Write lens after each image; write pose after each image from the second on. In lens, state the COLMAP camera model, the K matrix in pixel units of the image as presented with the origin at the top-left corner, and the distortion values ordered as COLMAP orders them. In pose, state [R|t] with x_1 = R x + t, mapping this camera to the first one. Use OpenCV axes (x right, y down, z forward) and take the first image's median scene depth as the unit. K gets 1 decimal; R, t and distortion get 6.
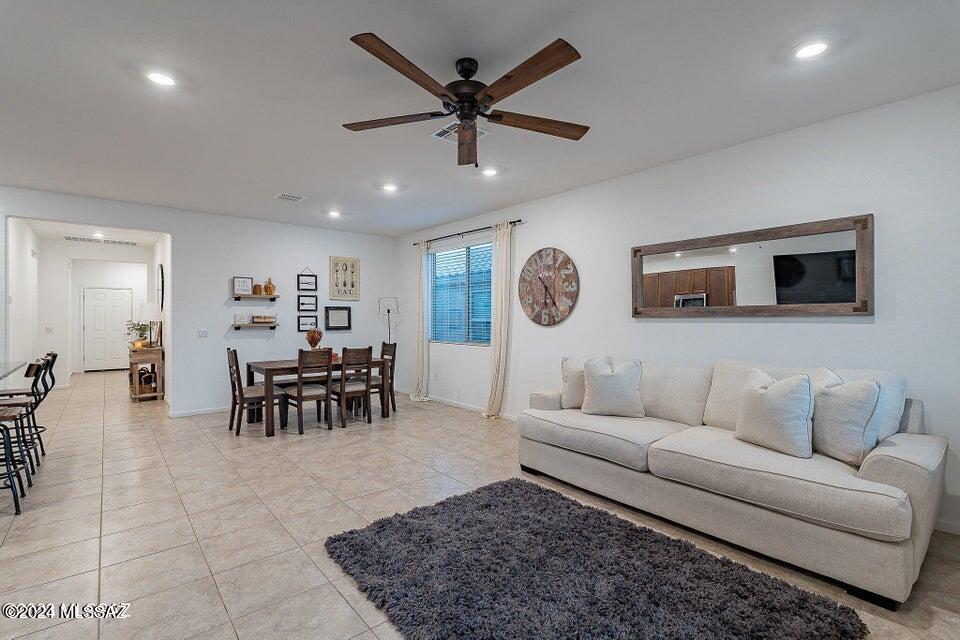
lens RADIAL K [[445.6, 0, 479.8], [0, 445.6, 319.8], [0, 0, 1]] dist [0.001403, 0.000198]
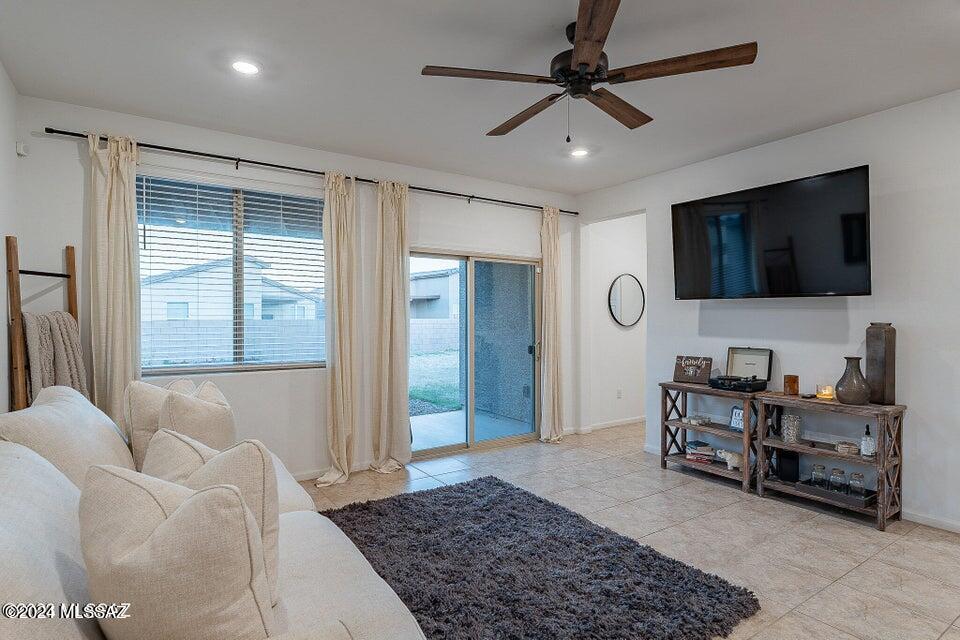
lens RADIAL K [[502.1, 0, 480.0], [0, 502.1, 321.8], [0, 0, 1]] dist [-0.002689, -0.000401]
pose [[-0.993717, -0.000572, 0.111924, 0.020181], [0.000643, 0.999941, 0.010821, -0.004730], [-0.111924, 0.010825, -0.993658, 0.789130]]
